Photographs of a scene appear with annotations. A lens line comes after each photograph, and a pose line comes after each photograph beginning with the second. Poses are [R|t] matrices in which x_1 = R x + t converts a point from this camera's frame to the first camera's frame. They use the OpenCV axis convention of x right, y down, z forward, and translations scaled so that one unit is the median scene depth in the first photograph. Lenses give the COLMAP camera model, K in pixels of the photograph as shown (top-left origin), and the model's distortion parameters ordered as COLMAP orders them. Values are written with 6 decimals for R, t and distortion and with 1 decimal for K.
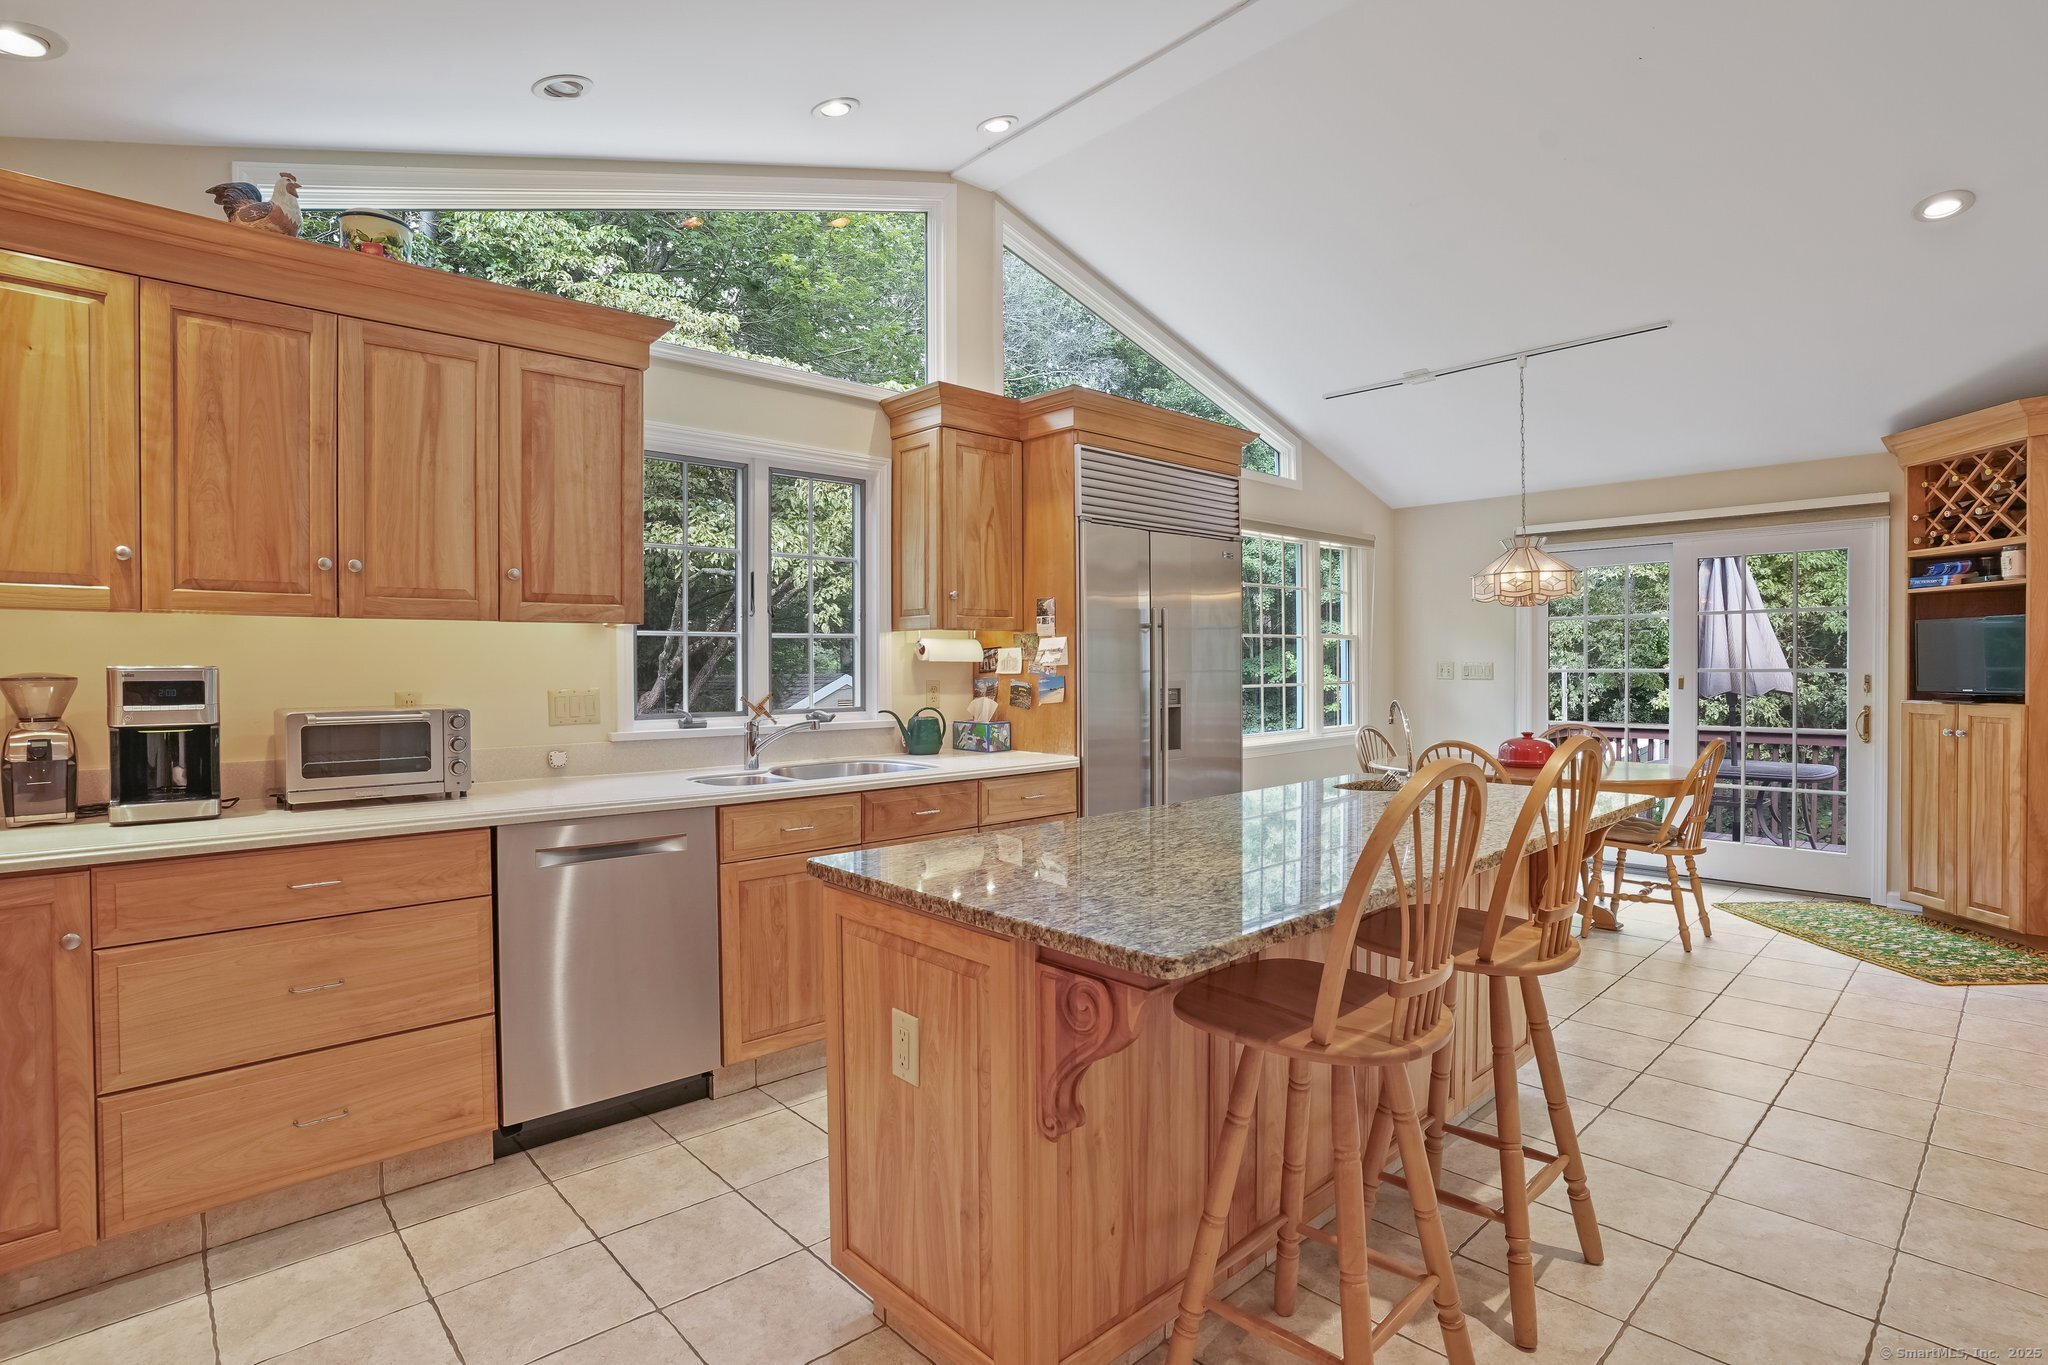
lens RADIAL K [[1002.5, 0, 1024.0], [0, 1002.5, 682.5], [0, 0, 1]] dist [-0.066228, 0.029346]
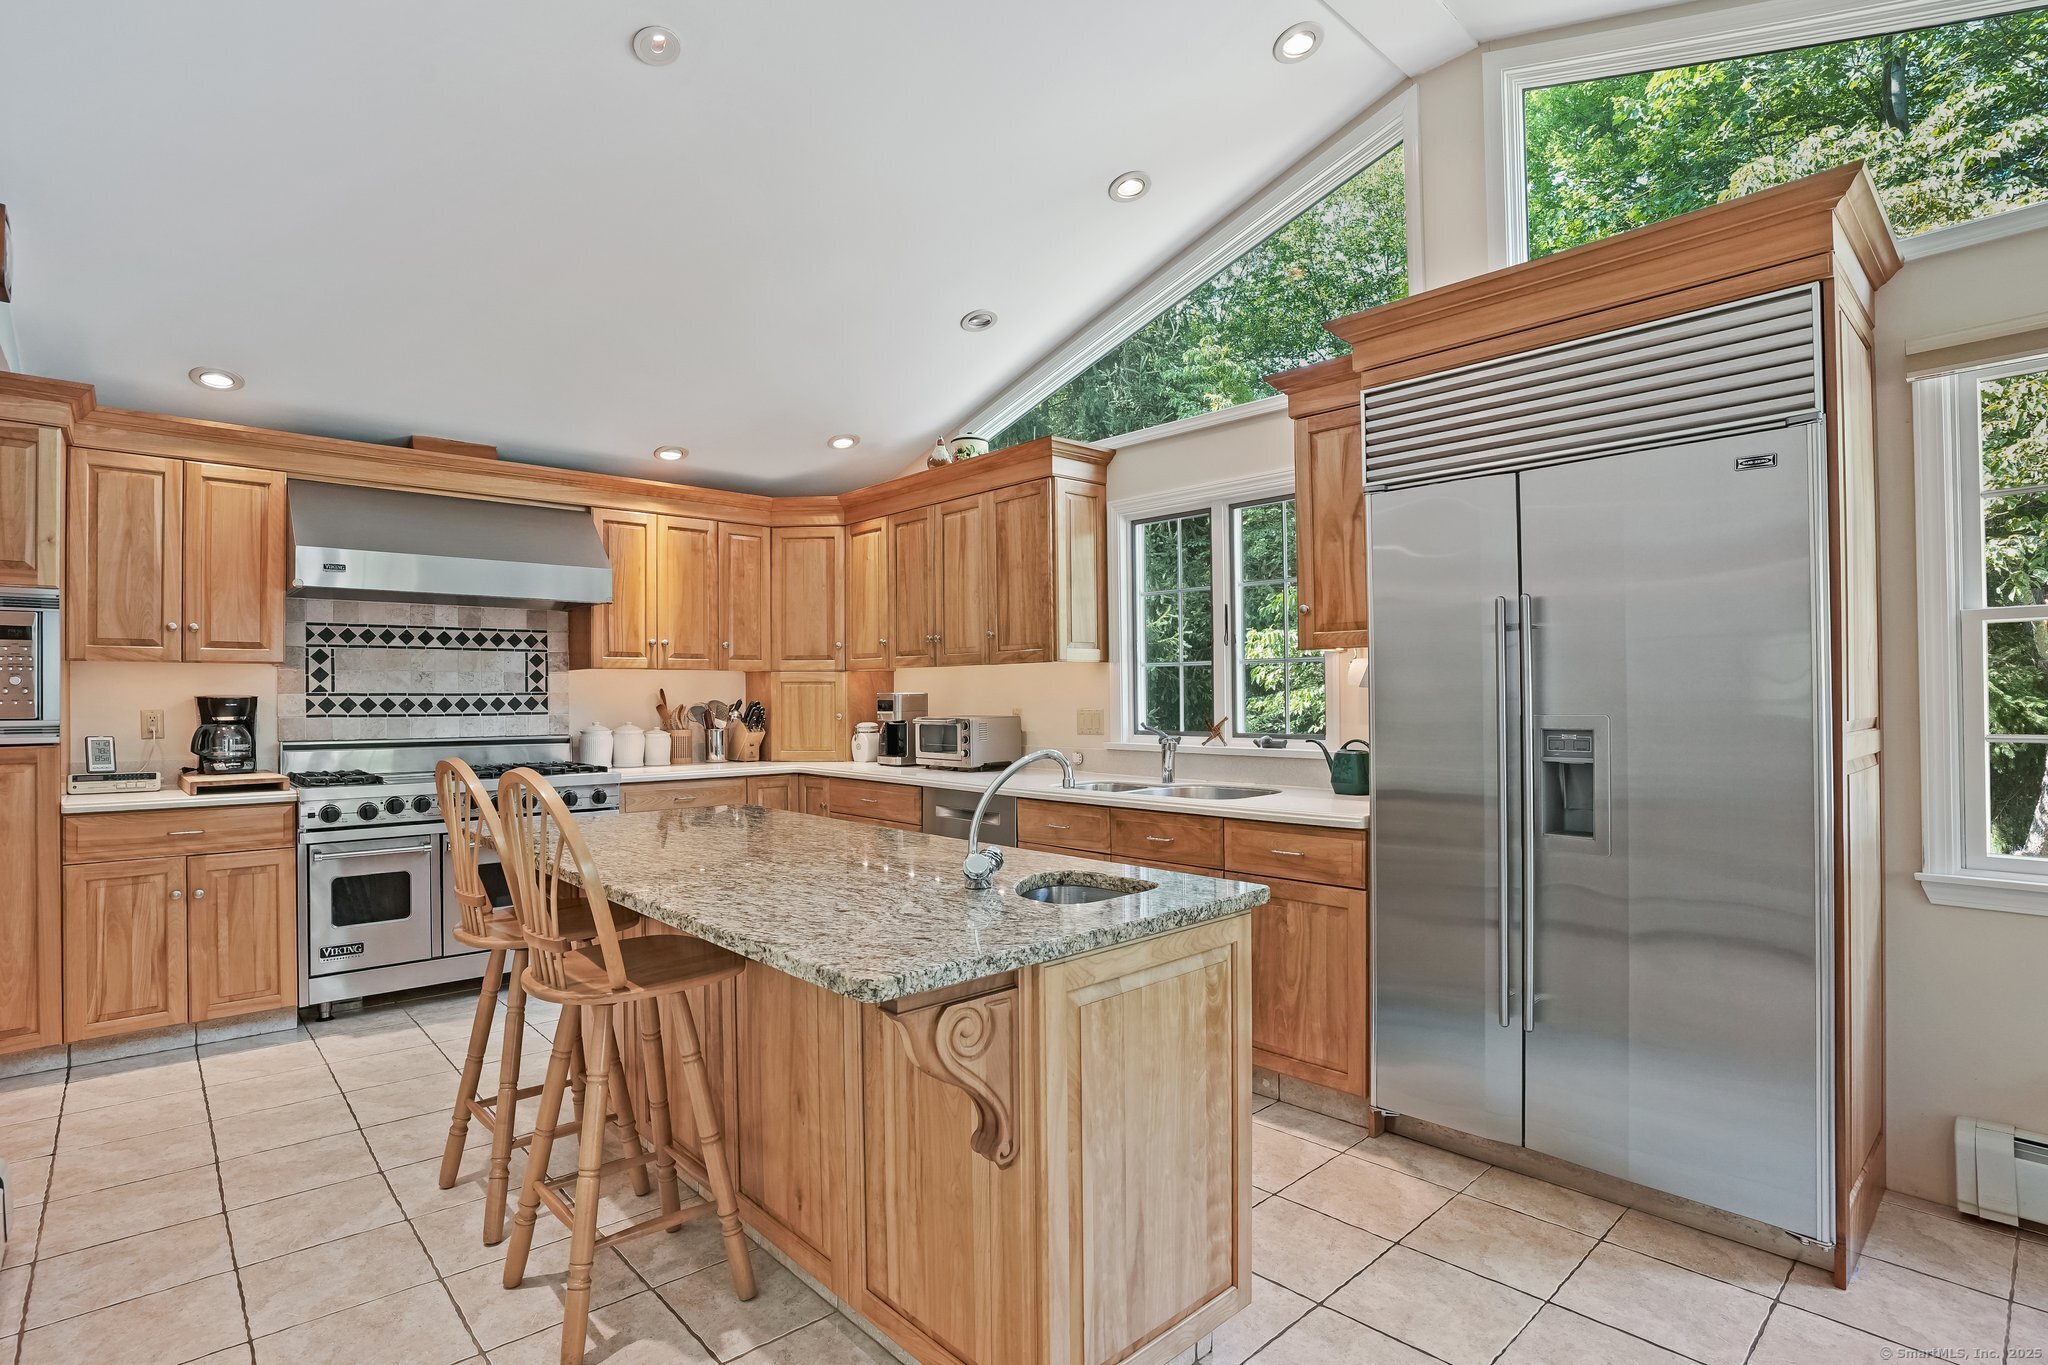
lens RADIAL K [[1002.5, 0, 1024.0], [0, 1002.5, 682.5], [0, 0, 1]] dist [-0.066228, 0.029346]
pose [[-0.006525, -0.008664, -0.999941, 0.691787], [-0.009945, 0.999914, -0.008599, -0.012563], [0.999929, 0.009888, -0.006610, 0.674261]]
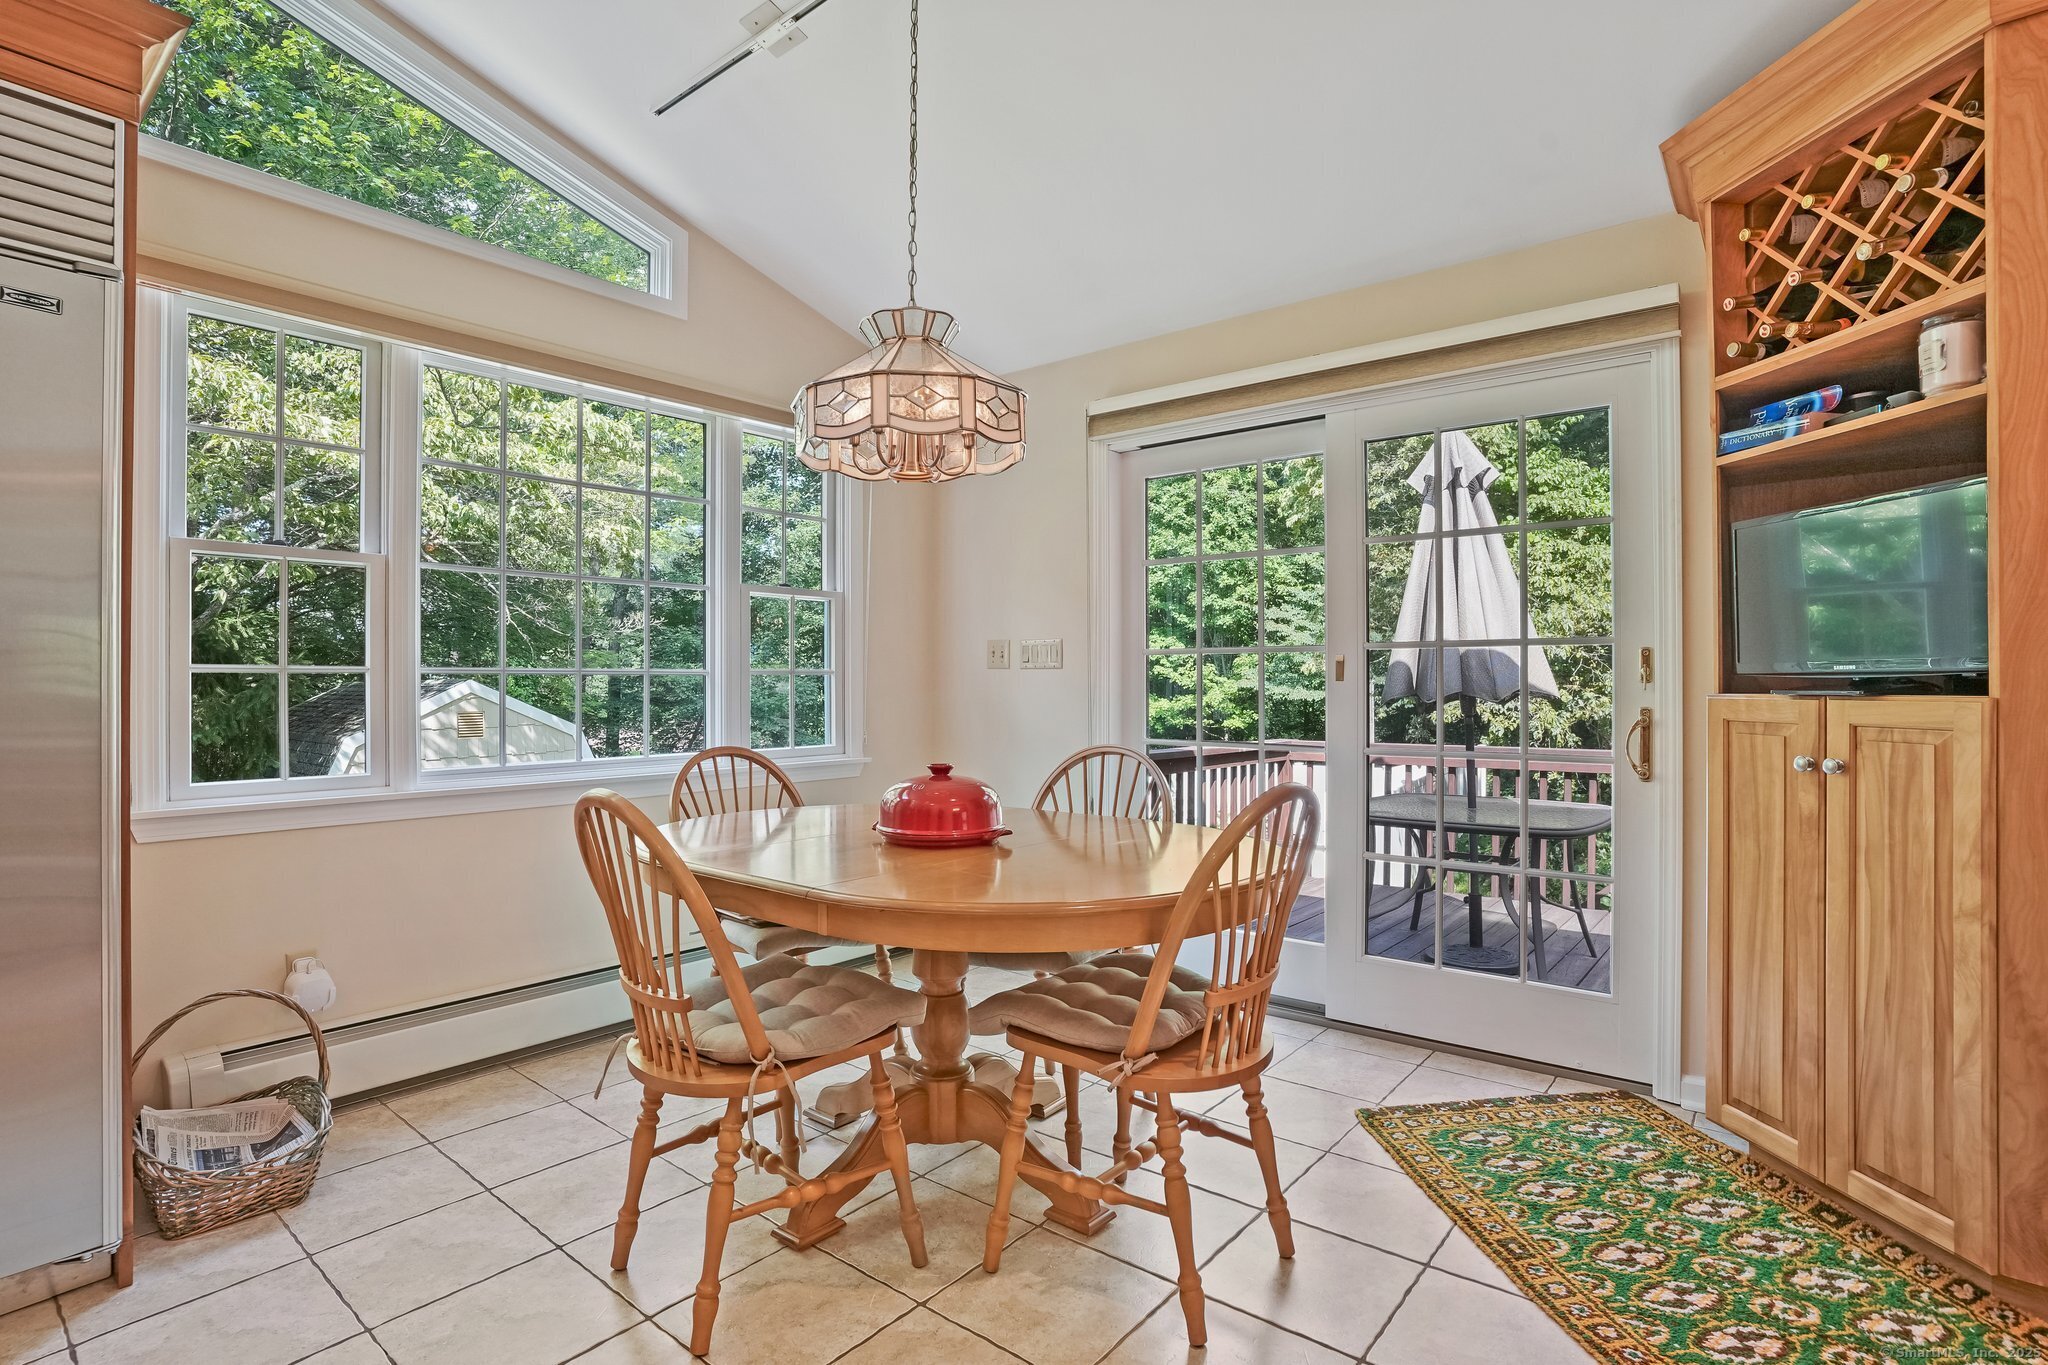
lens RADIAL K [[1002.5, 0, 1024.0], [0, 1002.5, 682.5], [0, 0, 1]] dist [-0.066228, 0.029346]
pose [[0.990527, 0.003914, 0.137262, 0.546745], [-0.001605, 0.999855, -0.016925, 0.022746], [-0.137308, 0.016545, 0.990390, 0.614322]]
